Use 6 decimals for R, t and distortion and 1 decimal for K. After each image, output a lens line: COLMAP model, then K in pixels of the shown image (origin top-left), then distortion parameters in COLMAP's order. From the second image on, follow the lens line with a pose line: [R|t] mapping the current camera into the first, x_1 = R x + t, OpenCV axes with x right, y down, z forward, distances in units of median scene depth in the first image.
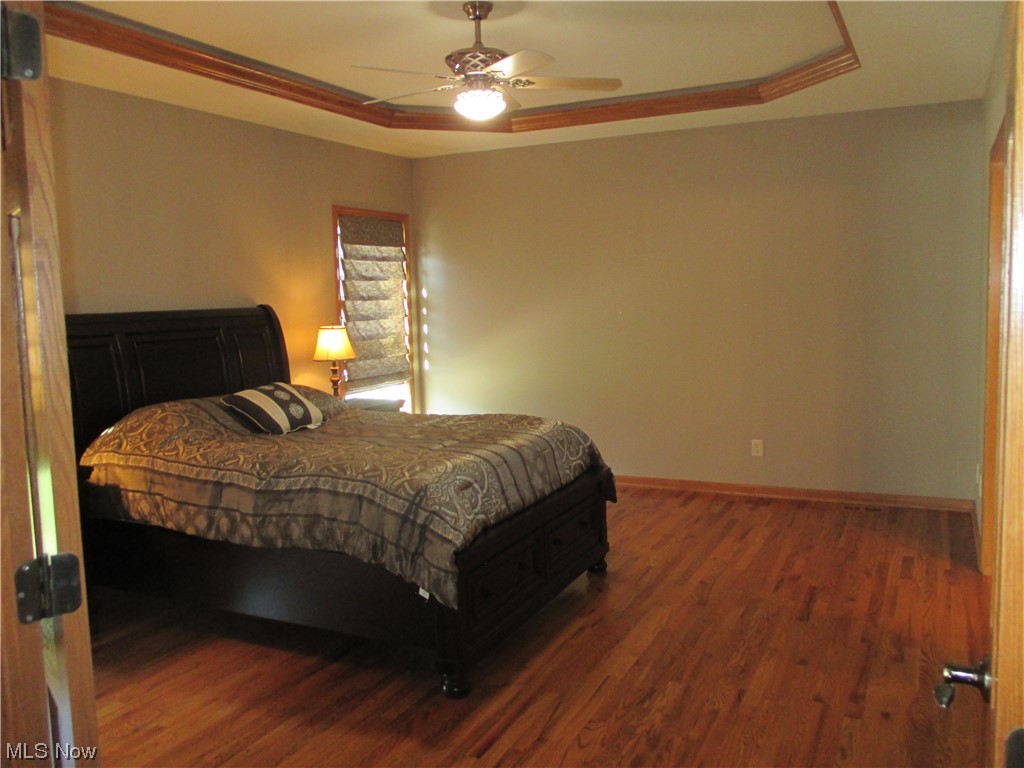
lens RADIAL K [[852.7, 0, 519.1], [0, 852.7, 376.8], [0, 0, 1]] dist [-0.016168, -0.000485]
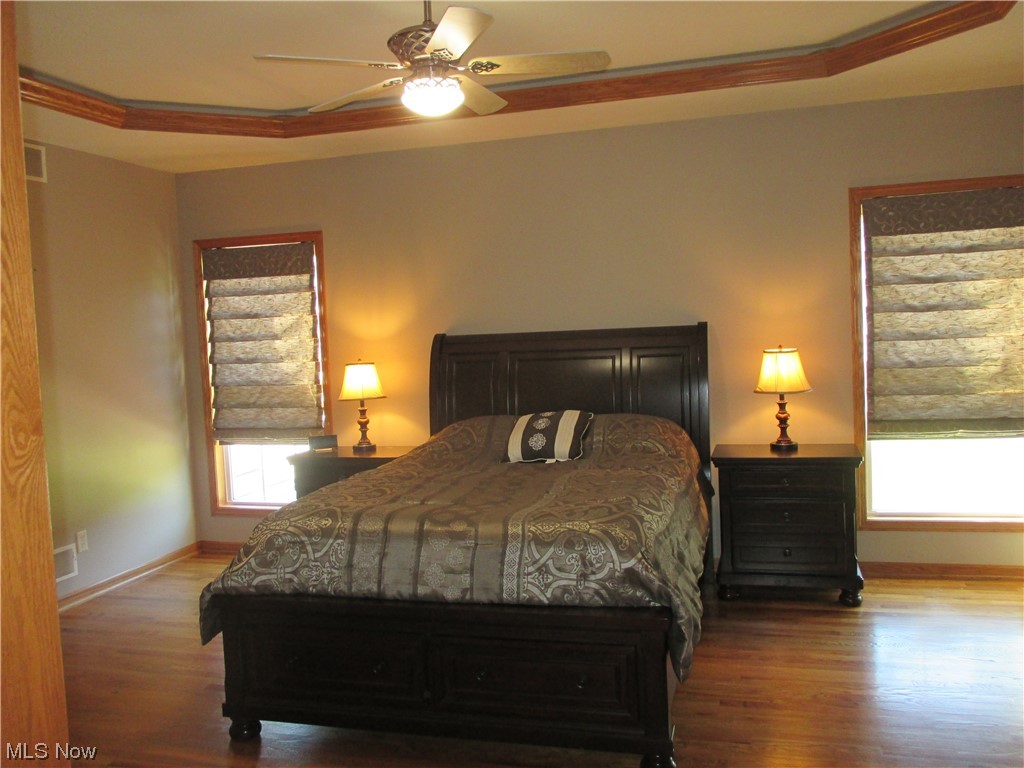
lens RADIAL K [[852.7, 0, 519.1], [0, 852.7, 376.8], [0, 0, 1]] dist [-0.016168, -0.000485]
pose [[0.238442, 0.066409, -0.968884, 0.433610], [-0.058224, 0.996842, 0.053996, -0.054738], [0.969410, 0.043537, 0.241556, 0.512405]]
